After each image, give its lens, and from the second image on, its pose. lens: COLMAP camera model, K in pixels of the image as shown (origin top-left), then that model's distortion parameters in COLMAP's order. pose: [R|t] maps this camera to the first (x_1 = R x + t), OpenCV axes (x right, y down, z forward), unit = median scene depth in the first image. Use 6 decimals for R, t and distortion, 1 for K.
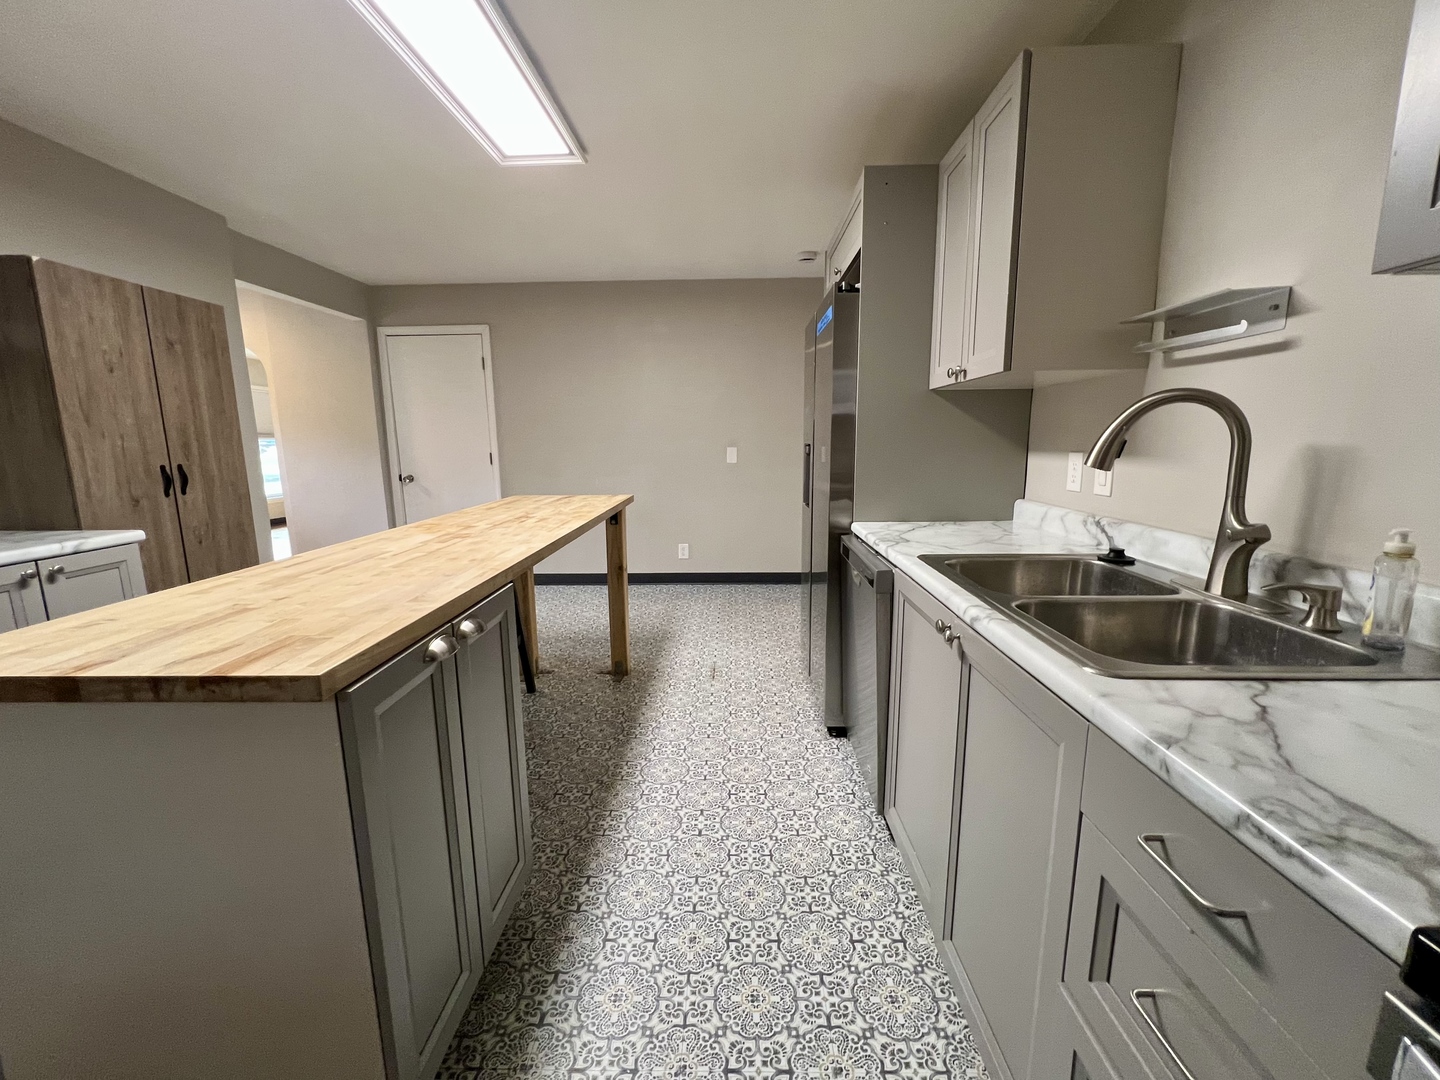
lens RADIAL K [[591.5, 0, 720.0], [0, 591.5, 540.0], [0, 0, 1]] dist [-0.005256, -0.000338]
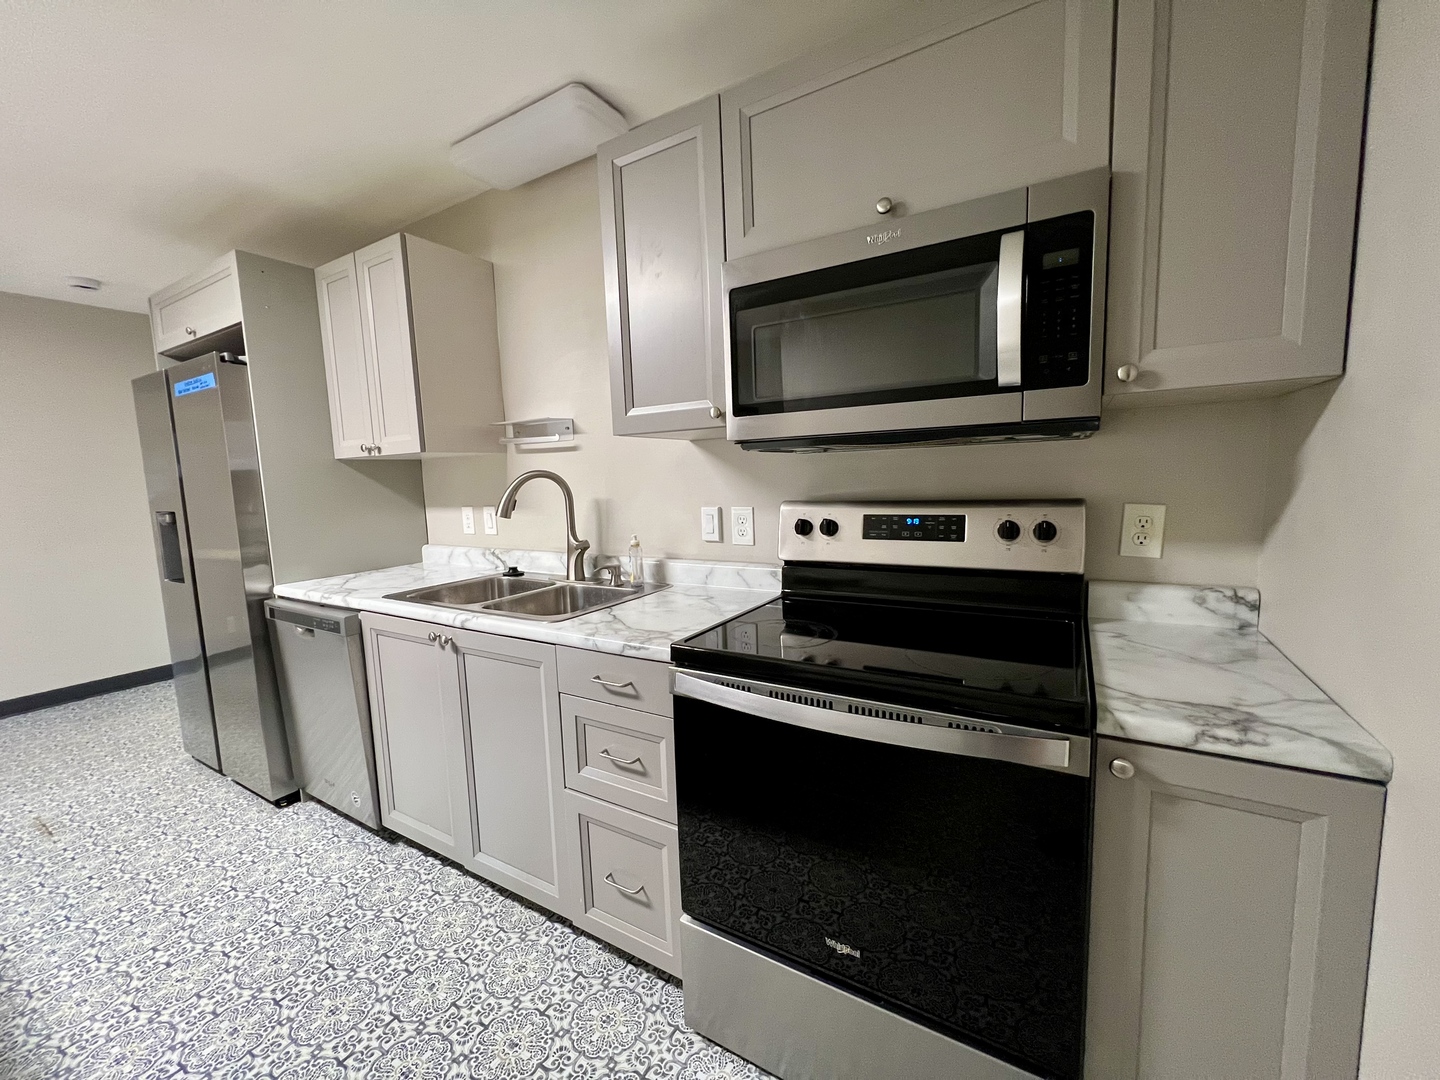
lens RADIAL K [[575.7, 0, 721.2], [0, 575.7, 539.1], [0, 0, 1]] dist [-0.001847, 0.000269]
pose [[0.494437, -0.105009, 0.862847, -0.364615], [0.174513, 0.984456, 0.019807, 0.007884], [-0.851515, 0.140785, 0.505077, -0.252071]]
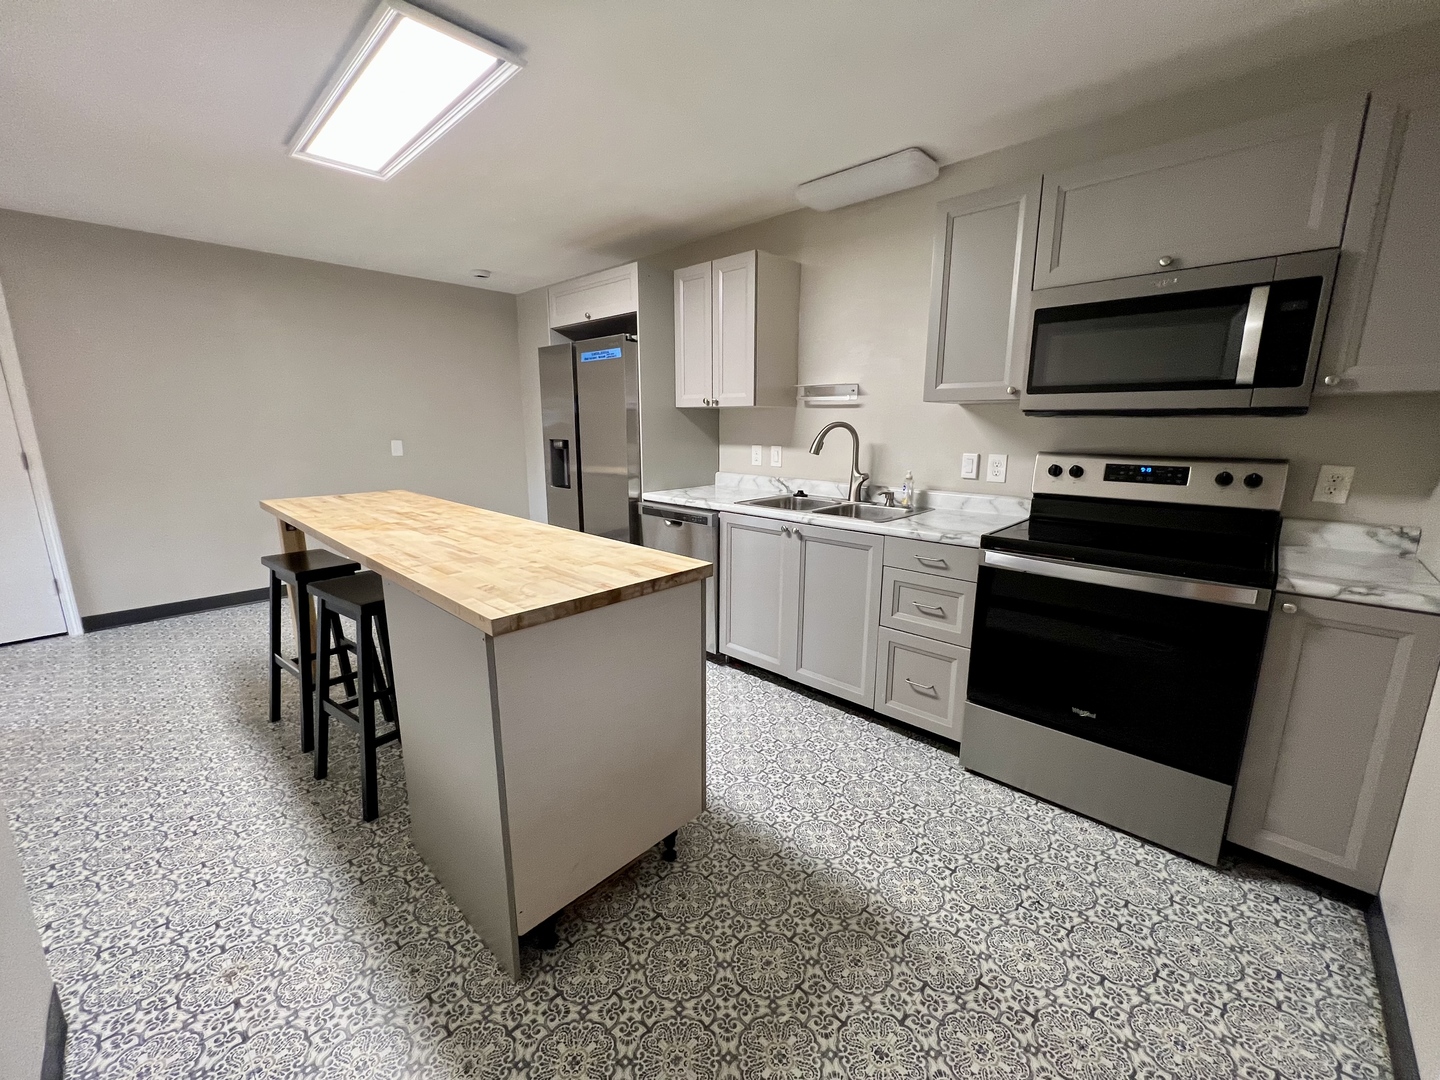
lens RADIAL K [[575.7, 0, 721.2], [0, 575.7, 539.1], [0, 0, 1]] dist [-0.001847, 0.000269]
pose [[0.671351, -0.137979, 0.728182, -1.109000], [0.116511, 0.989949, 0.080162, -0.011979], [-0.731924, 0.031025, 0.680680, -0.230646]]
